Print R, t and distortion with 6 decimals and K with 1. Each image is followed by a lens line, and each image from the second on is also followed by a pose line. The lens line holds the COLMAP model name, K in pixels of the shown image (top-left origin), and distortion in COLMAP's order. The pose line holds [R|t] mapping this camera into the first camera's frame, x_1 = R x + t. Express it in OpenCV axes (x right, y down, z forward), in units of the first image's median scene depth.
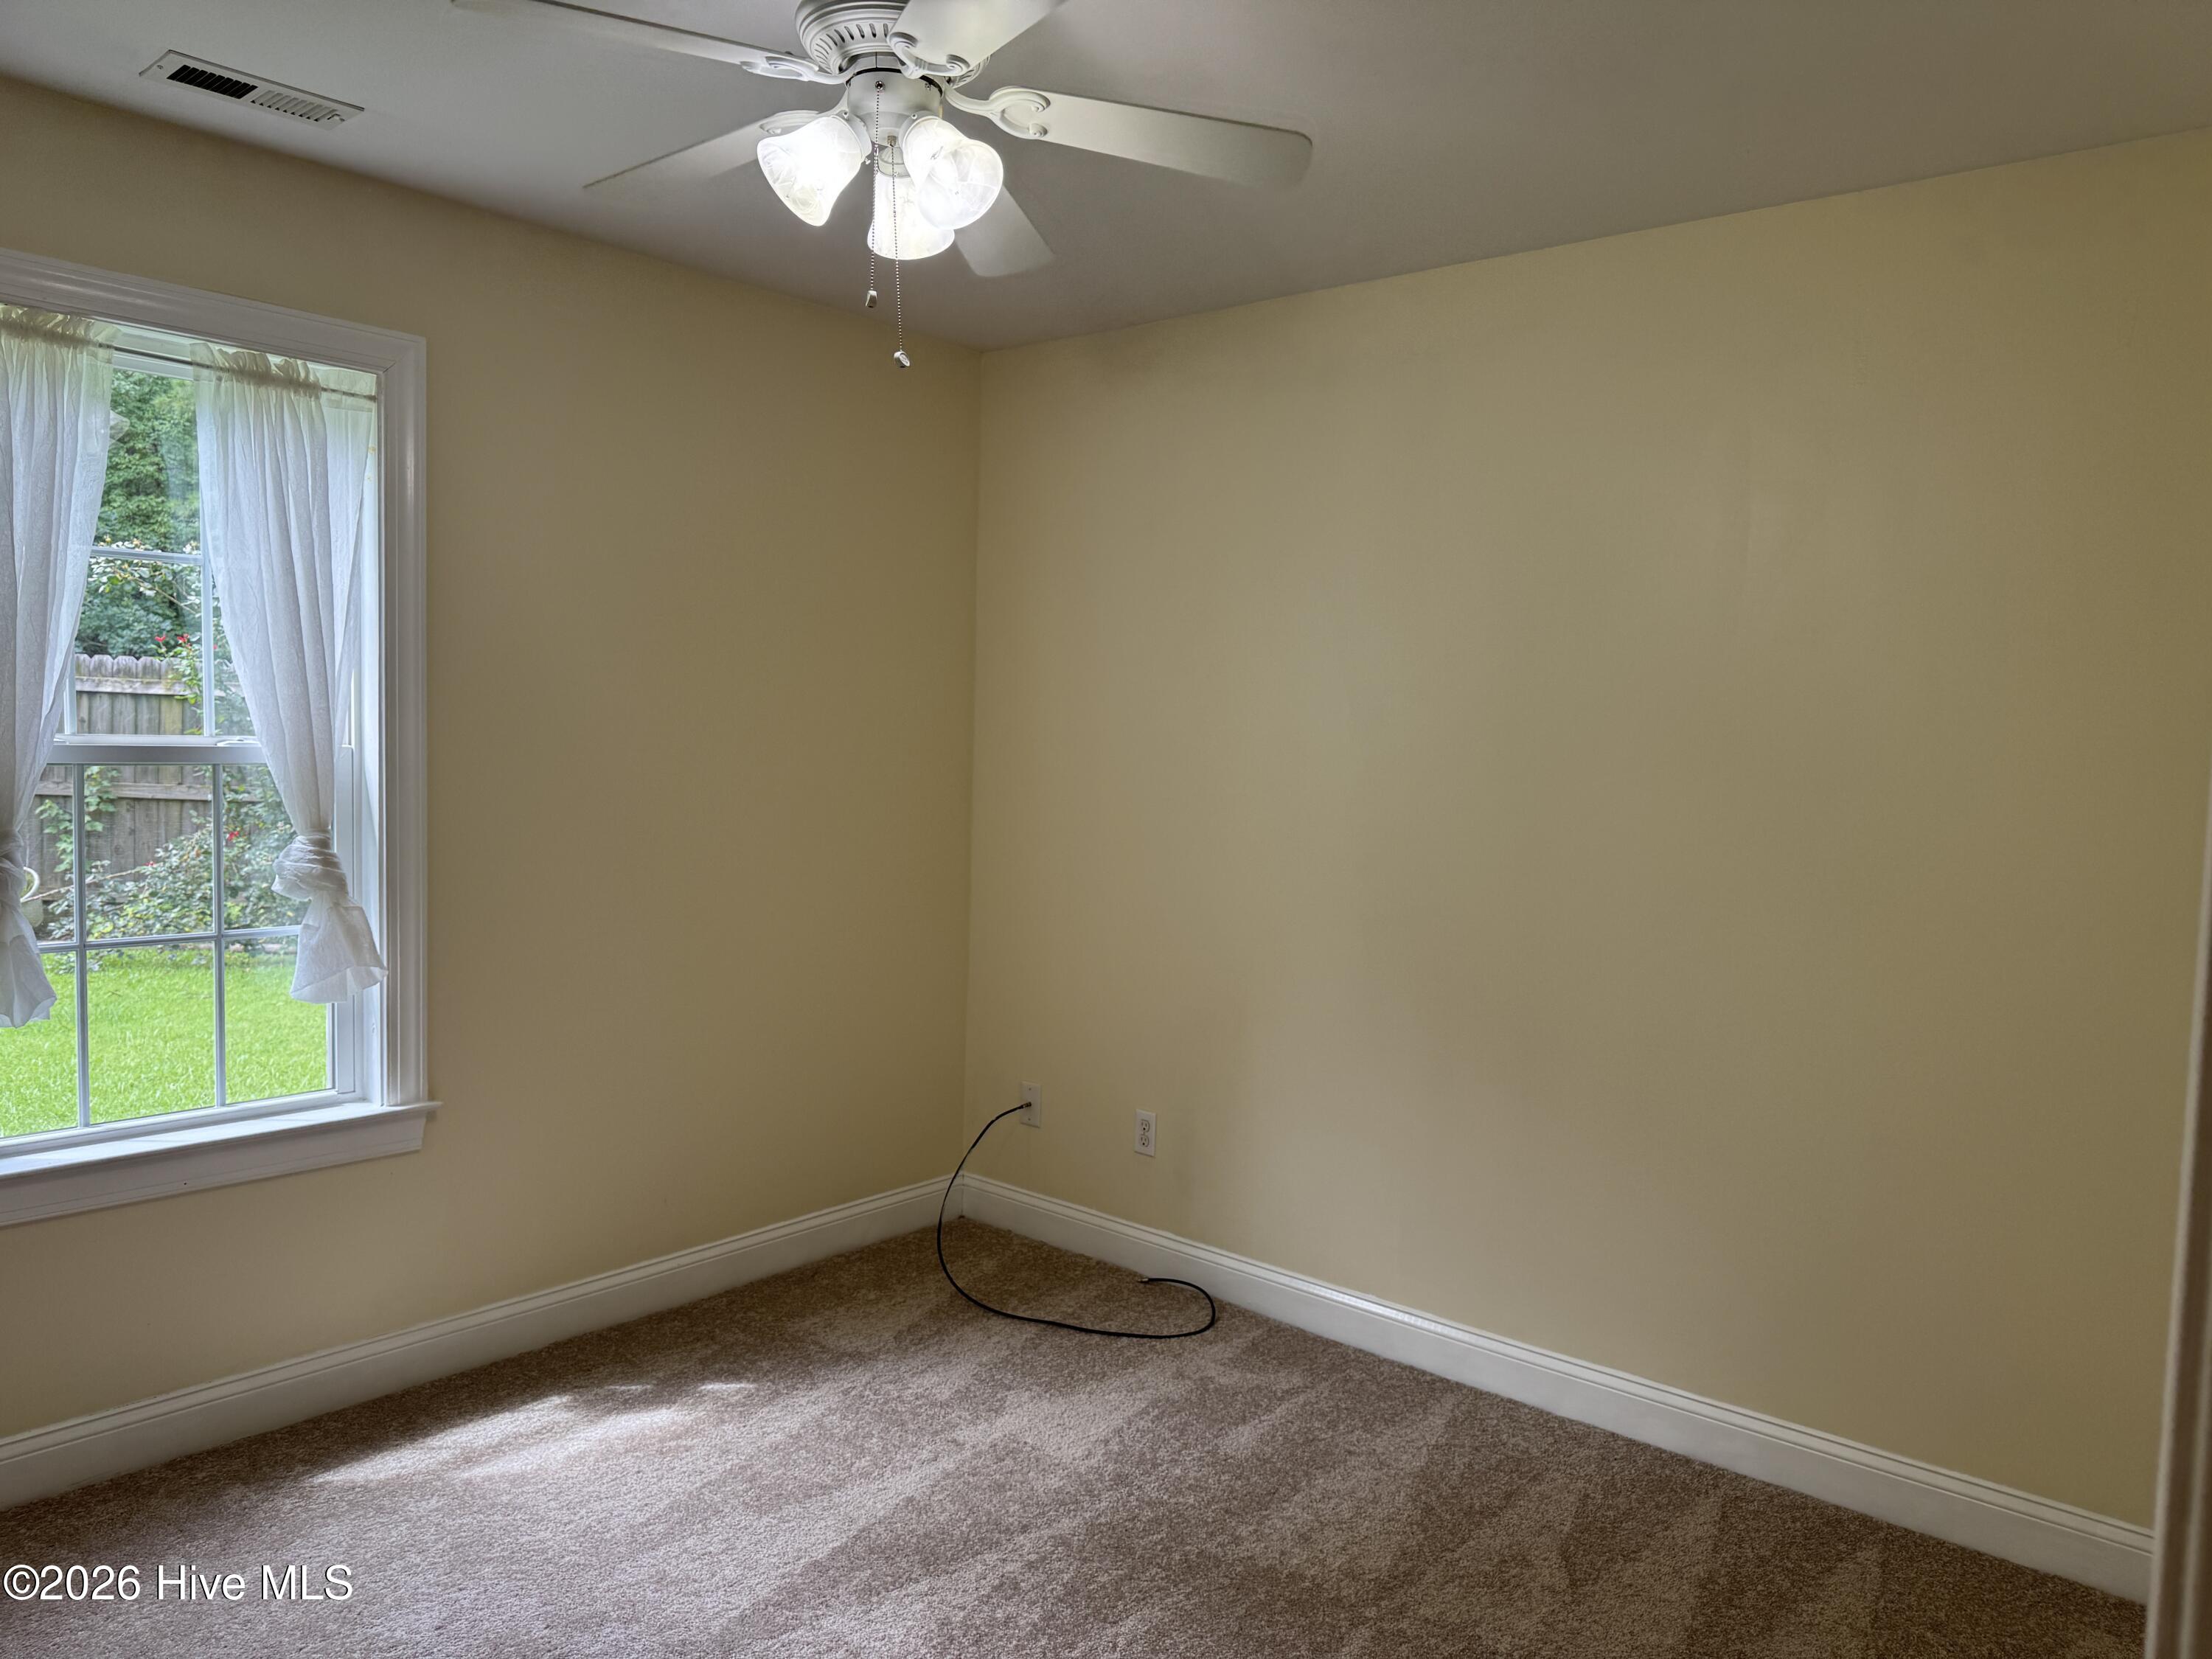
lens RADIAL K [[1558.9, 0, 1103.9], [0, 1558.9, 837.3], [0, 0, 1]] dist [0.068148, -0.071799]
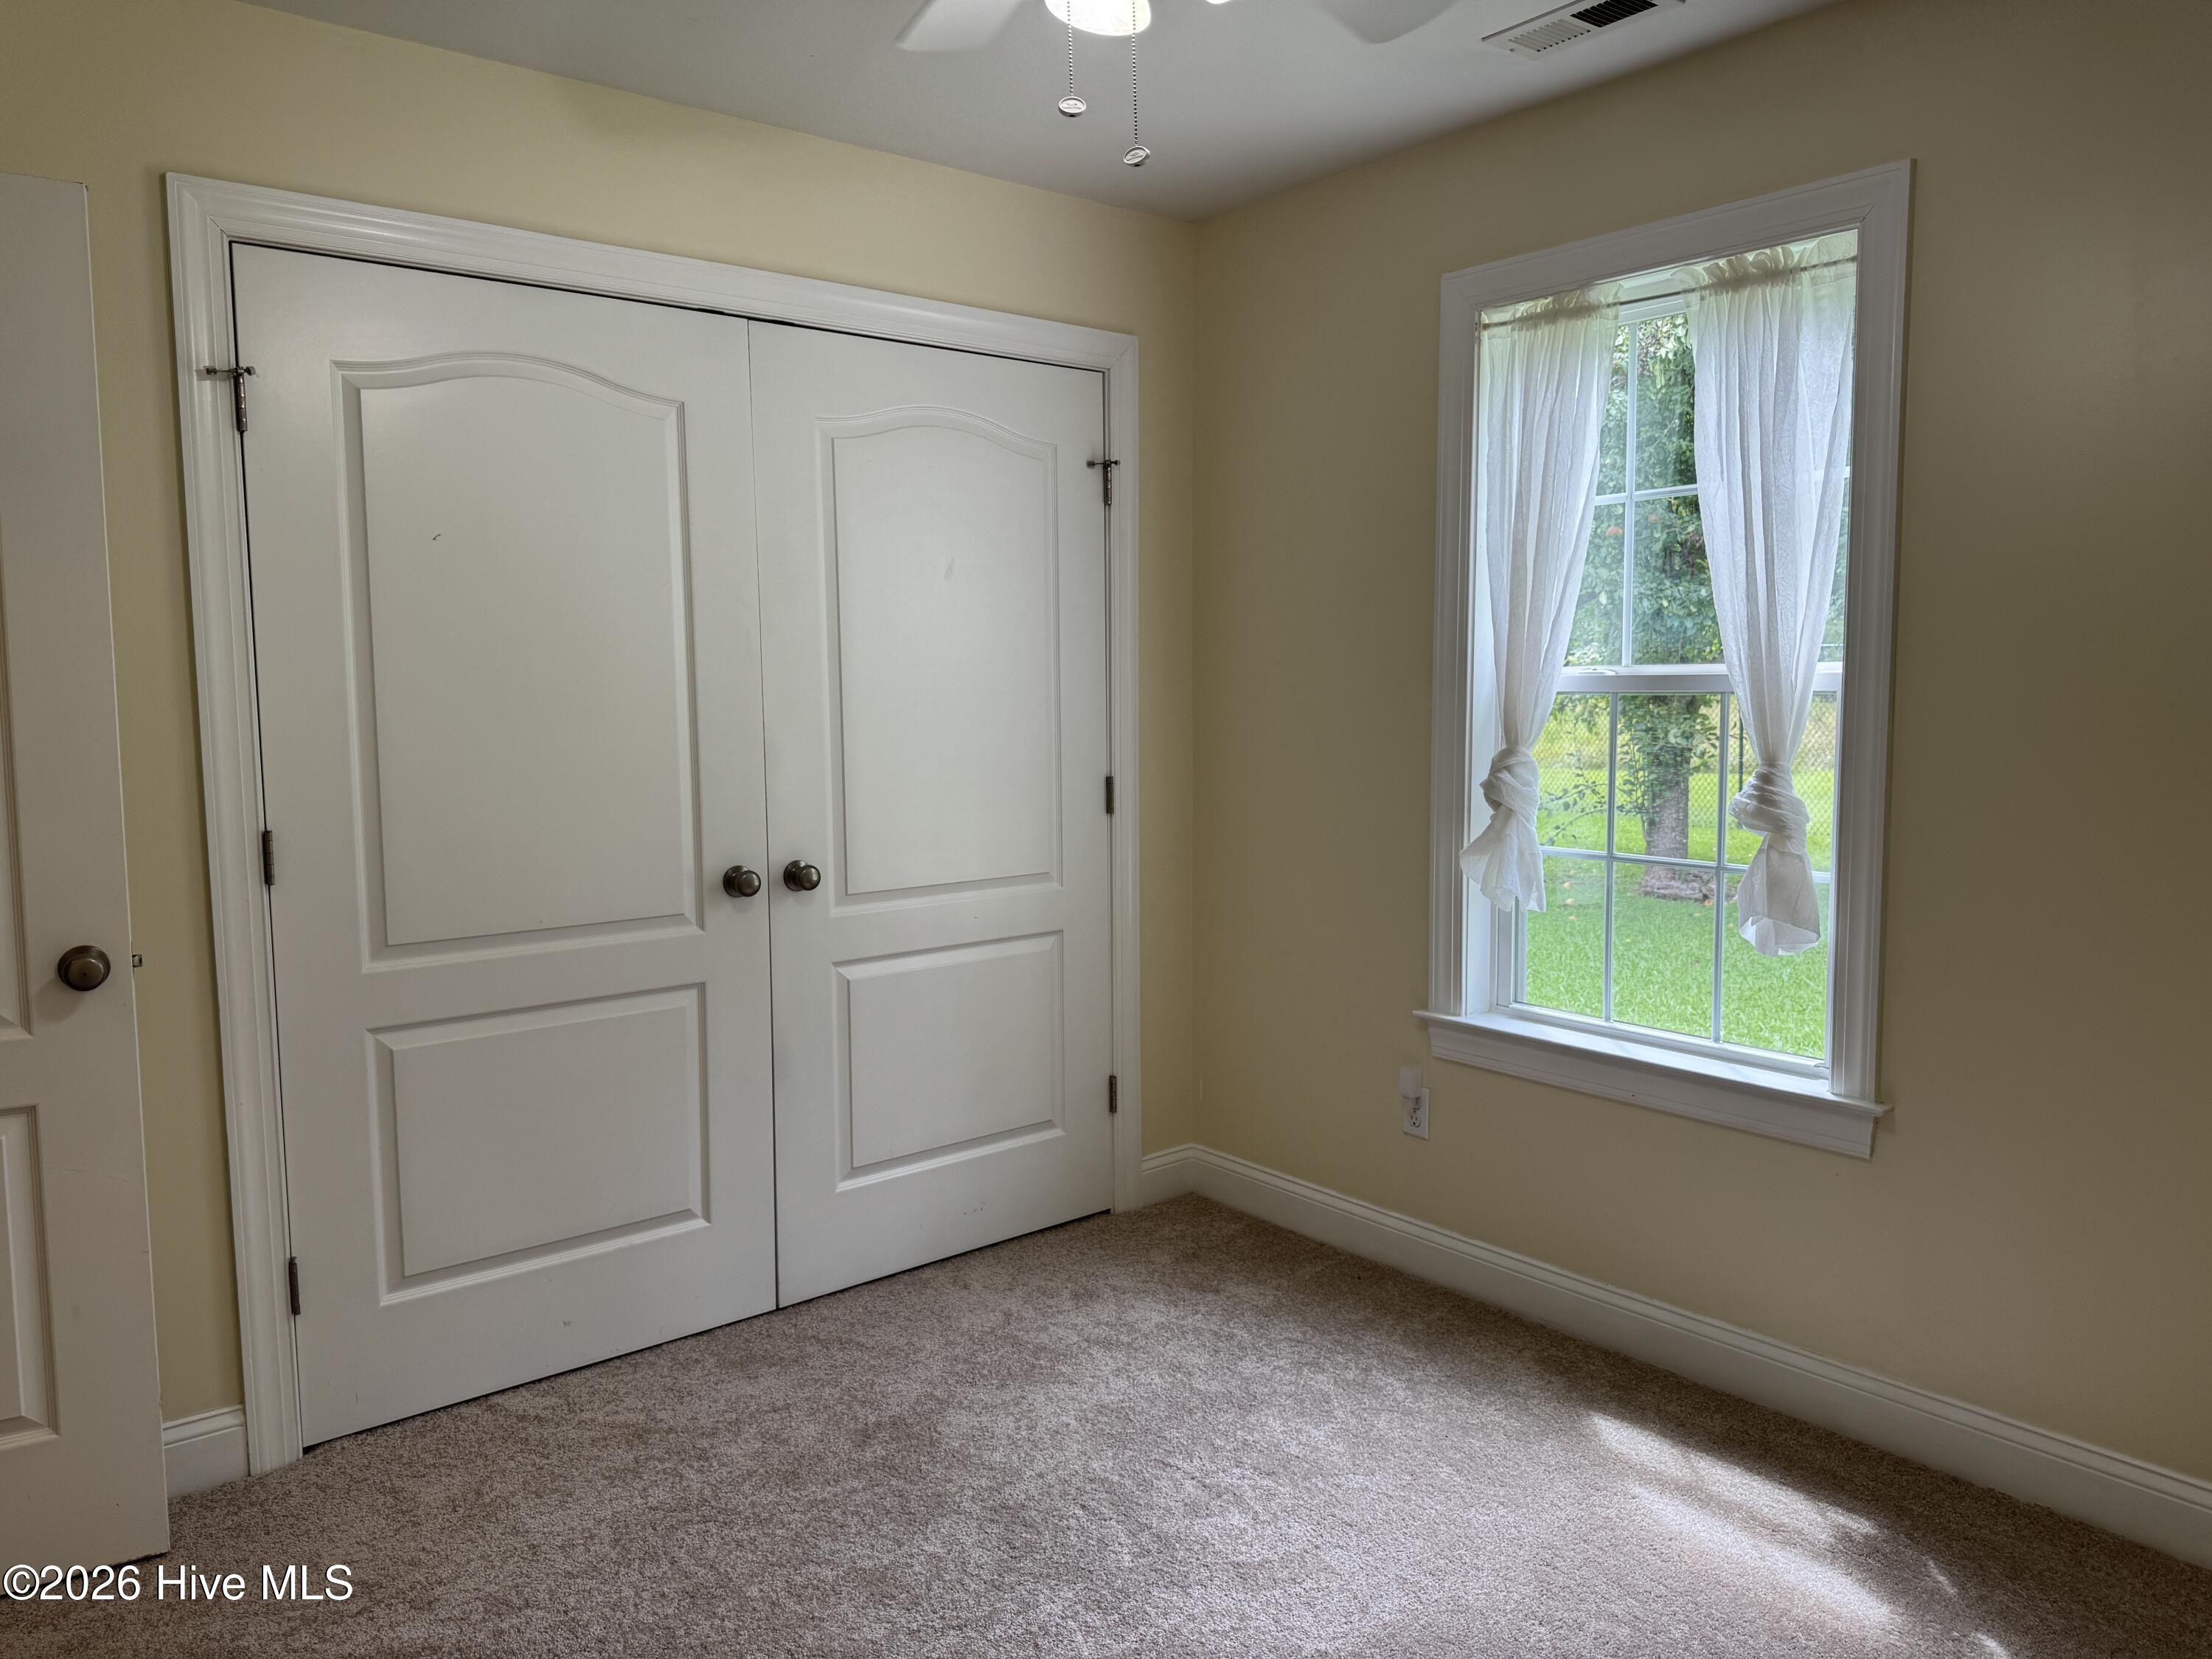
lens RADIAL K [[1558.9, 0, 1067.4], [0, 1558.9, 809.4], [0, 0, 1]] dist [0.068148, -0.071799]
pose [[-0.172646, 0.061395, -0.983069, 0.481267], [-0.062274, 0.995379, 0.073100, -0.020199], [0.983013, 0.073840, -0.168025, 0.780600]]
